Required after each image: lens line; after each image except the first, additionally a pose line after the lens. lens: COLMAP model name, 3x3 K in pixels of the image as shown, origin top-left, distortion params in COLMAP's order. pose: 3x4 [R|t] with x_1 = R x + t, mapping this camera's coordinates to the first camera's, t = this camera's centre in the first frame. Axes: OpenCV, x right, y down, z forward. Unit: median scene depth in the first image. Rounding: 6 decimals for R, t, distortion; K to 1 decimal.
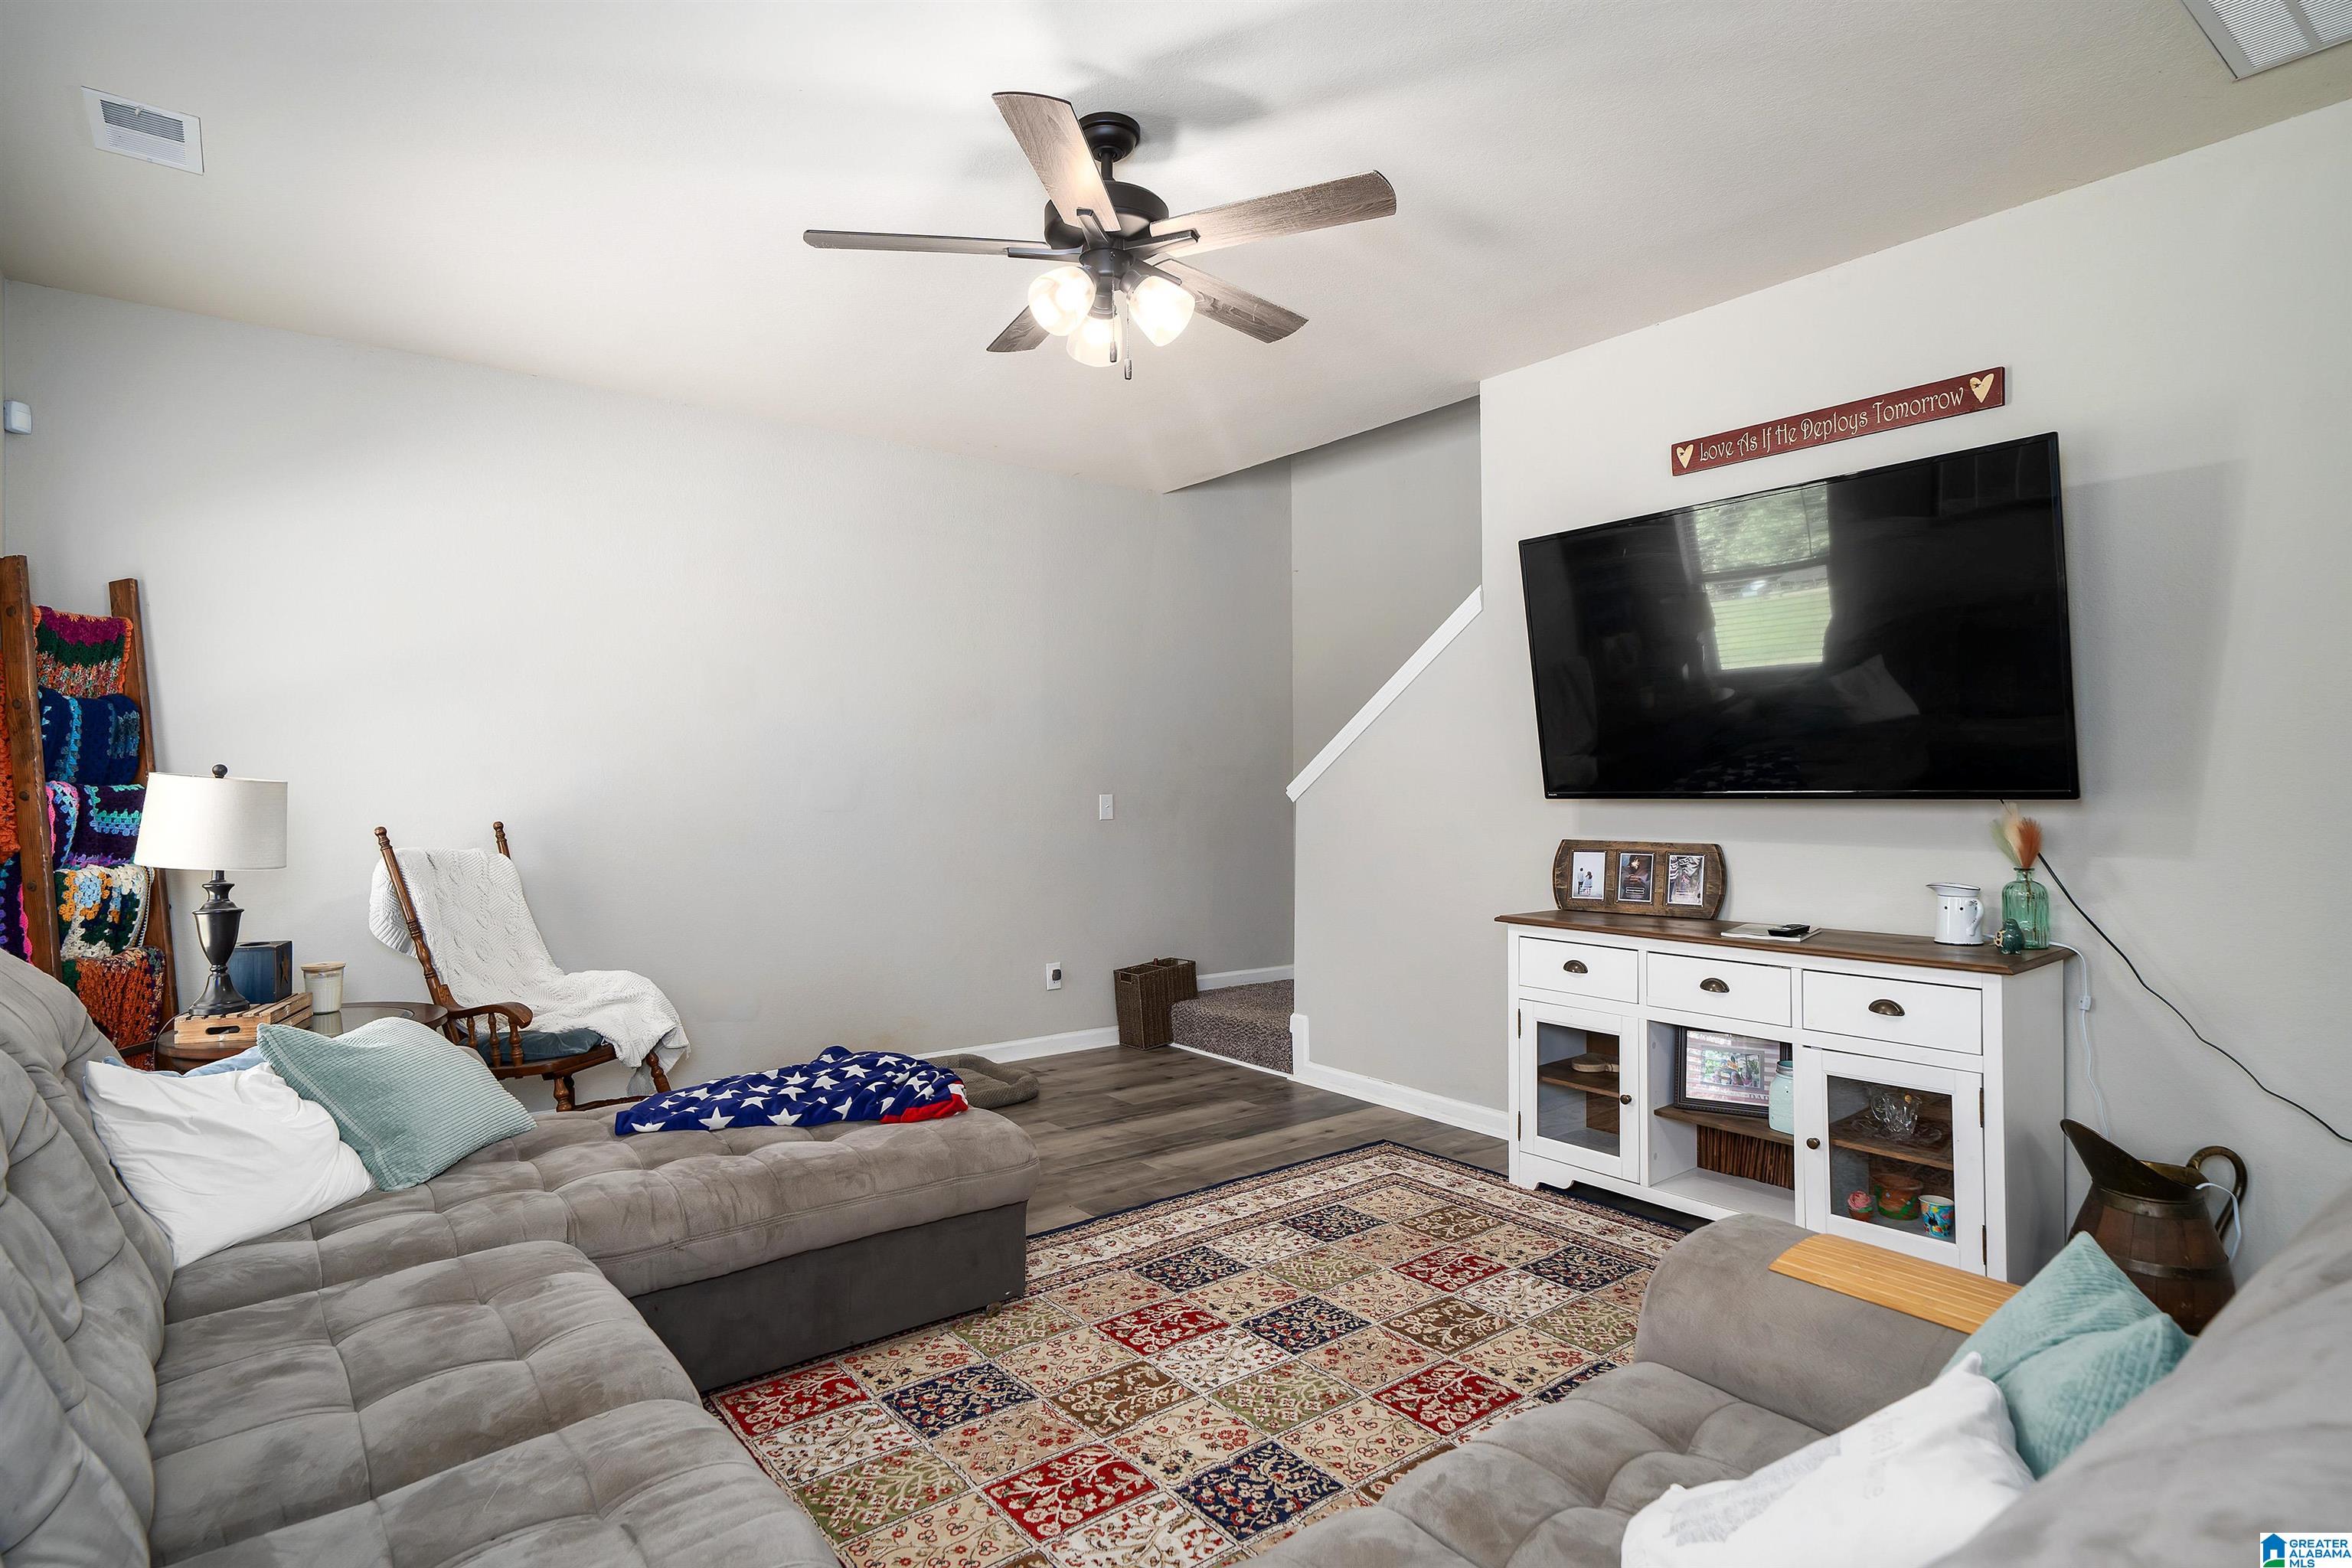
lens RADIAL K [[1216.6, 0, 1175.2], [0, 1216.6, 799.3], [0, 0, 1]] dist [0.002658, 0.000034]
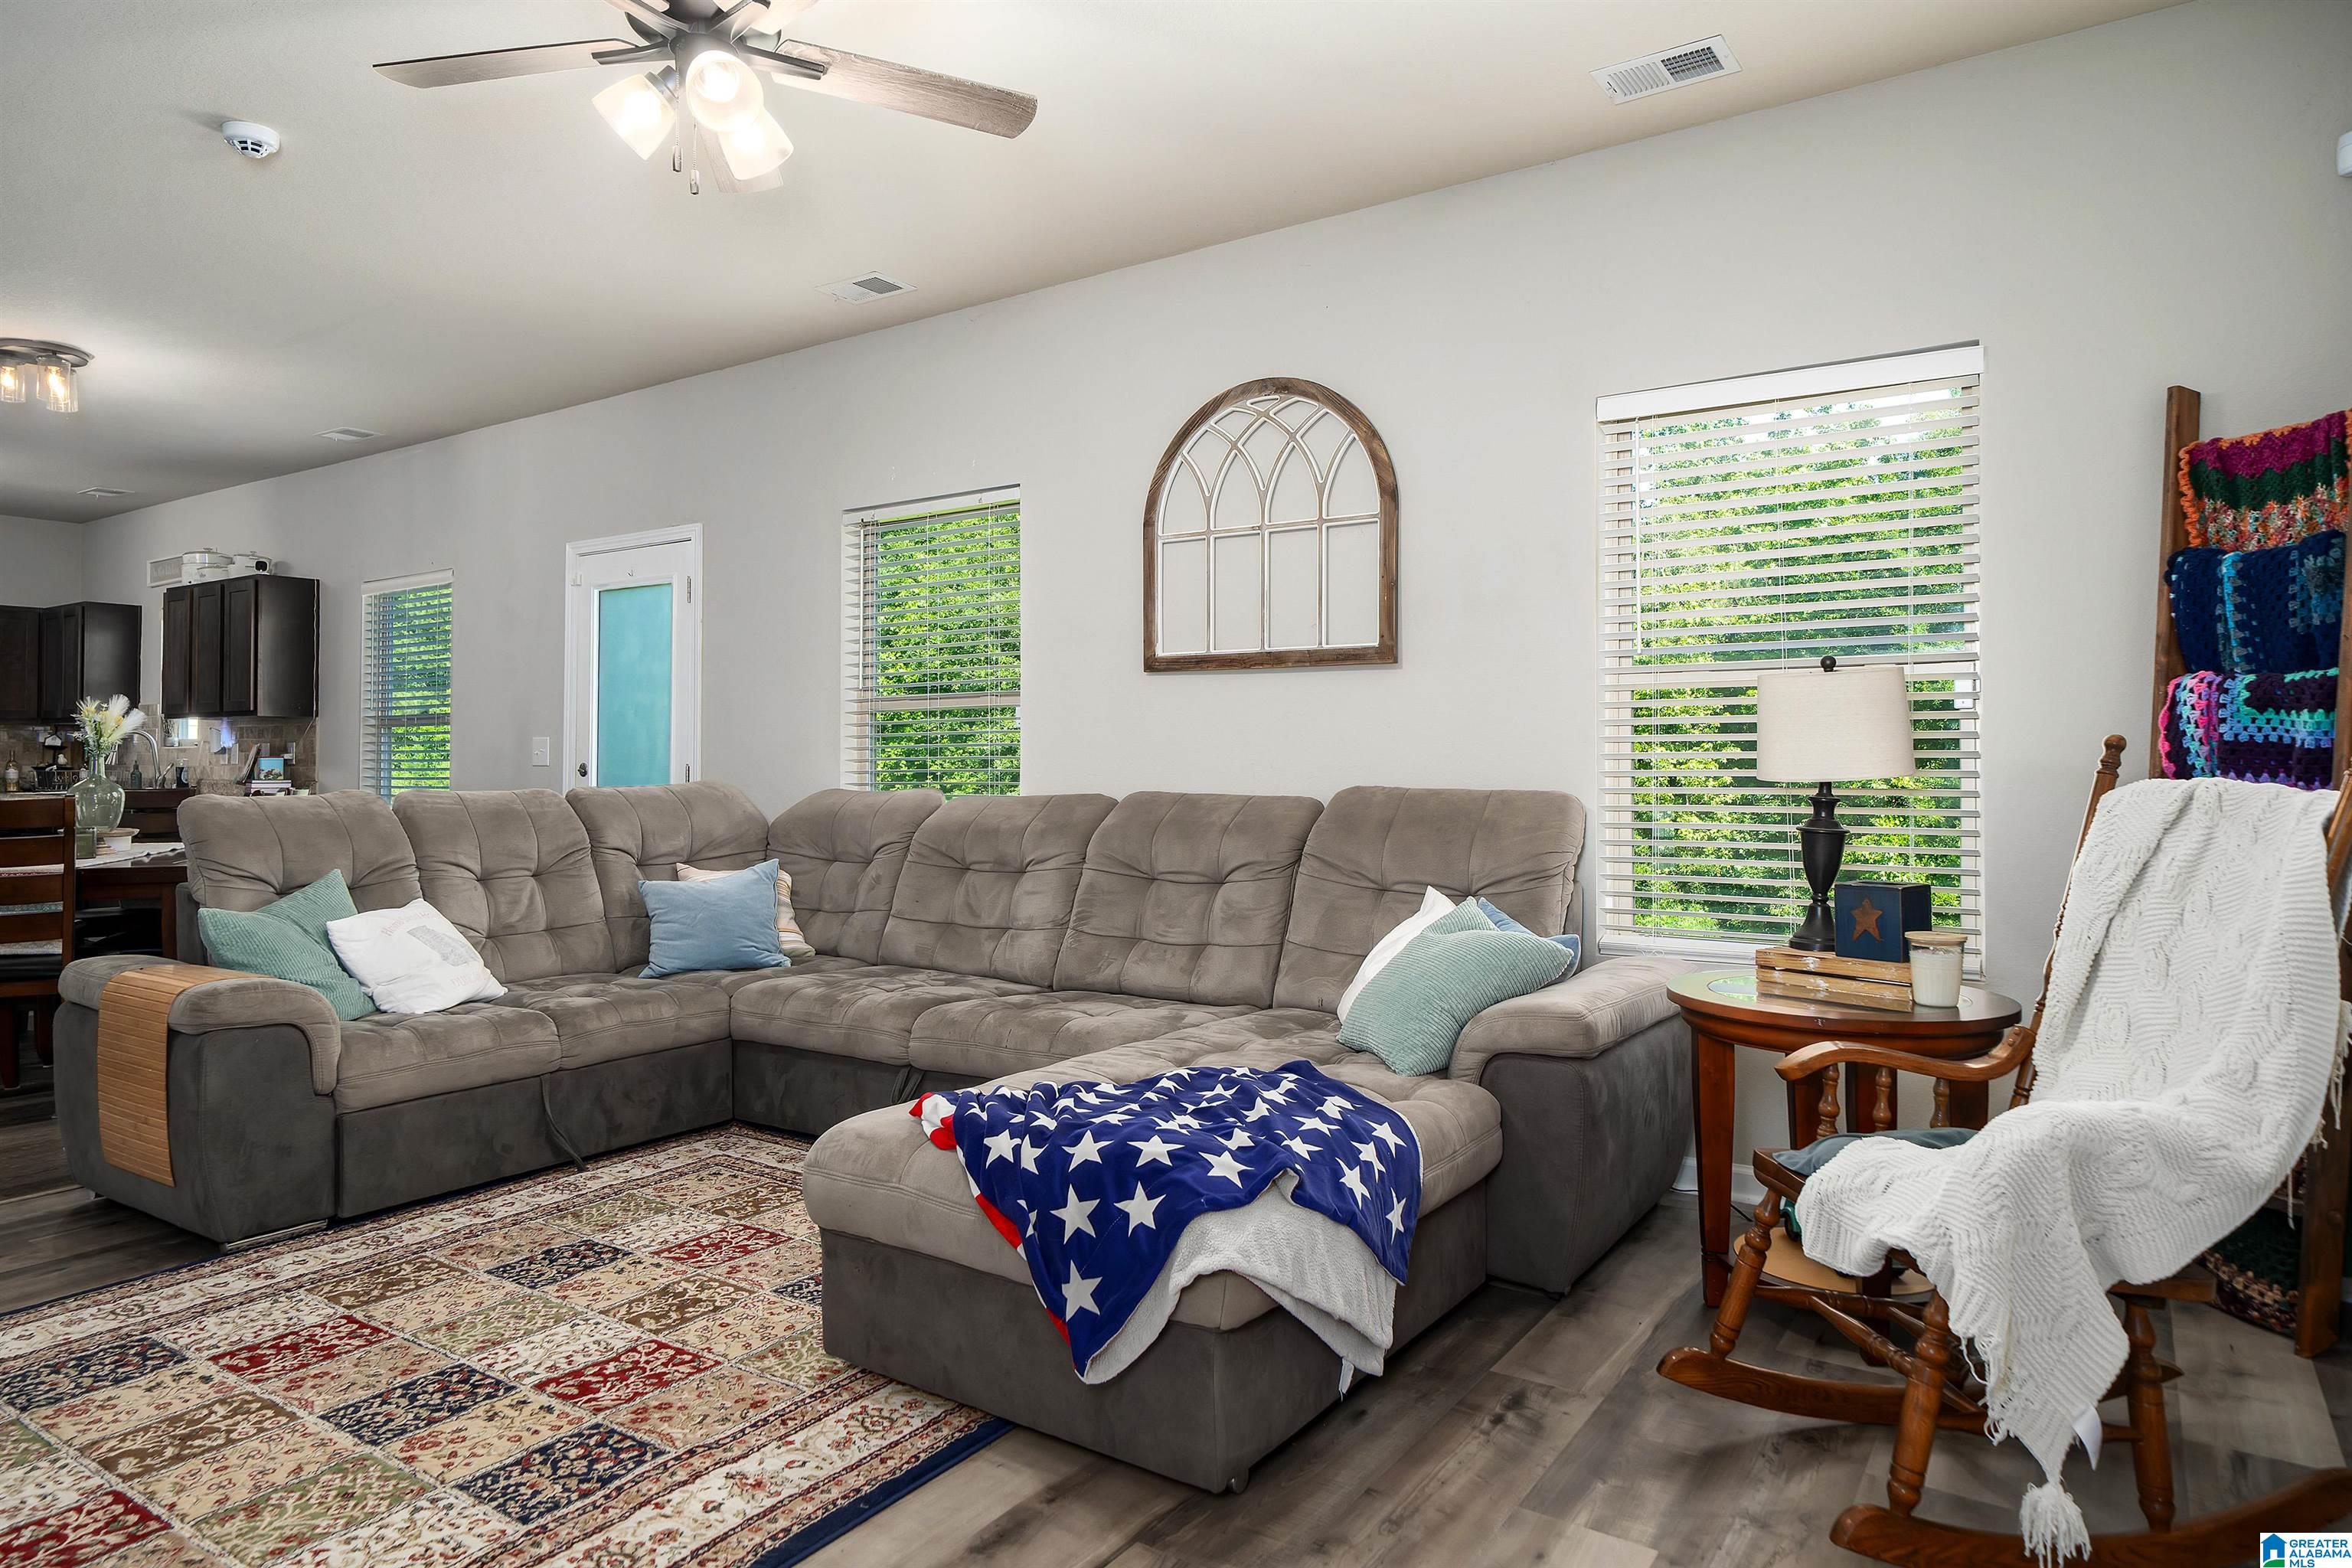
lens RADIAL K [[1407.1, 0, 1184.1], [0, 1407.1, 759.8], [0, 0, 1]] dist [0.005791, -0.000059]
pose [[-0.951055, 0.005585, -0.308972, -0.057864], [0.002102, 0.999930, 0.011606, 0.026453], [0.309015, 0.010388, -0.951000, 1.584823]]
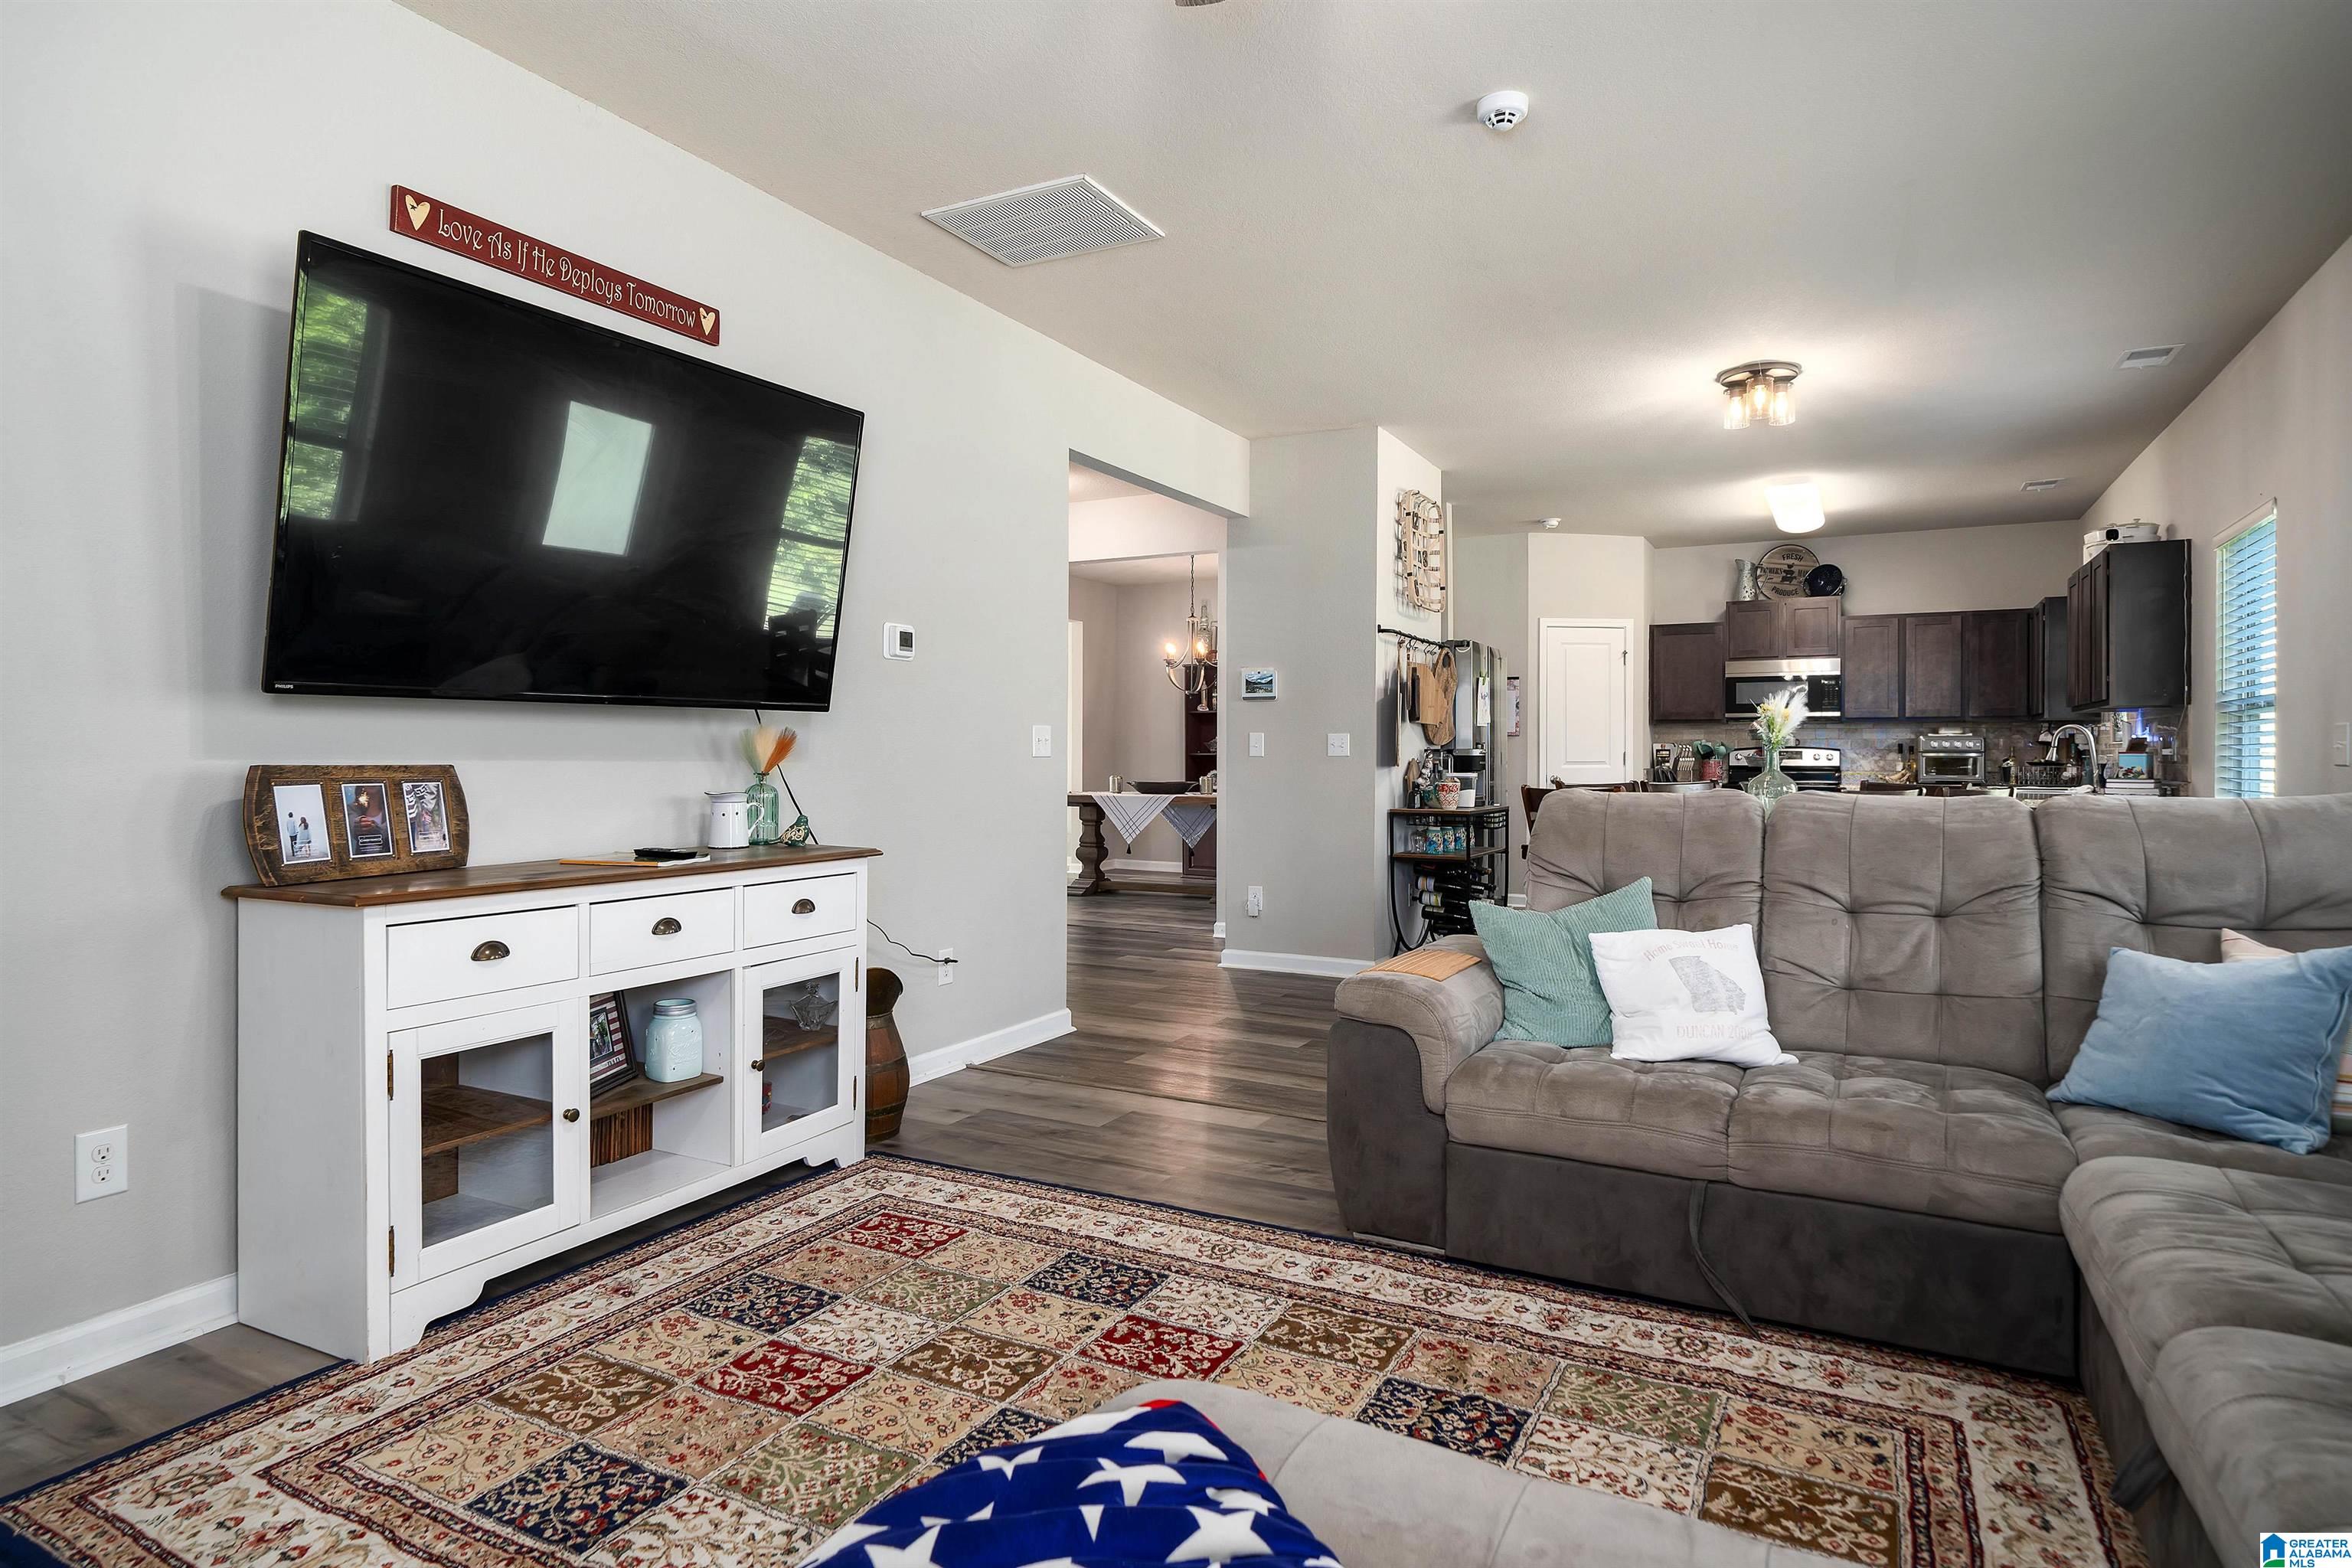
lens RADIAL K [[1298.5, 0, 1136.9], [0, 1298.5, 752.2], [0, 0, 1]] dist [0.002851, 0.000671]
pose [[-0.389693, 0.003859, 0.920937, -0.470855], [0.007677, 0.999970, -0.000942, 0.035554], [-0.920913, 0.006703, -0.389711, 0.995232]]
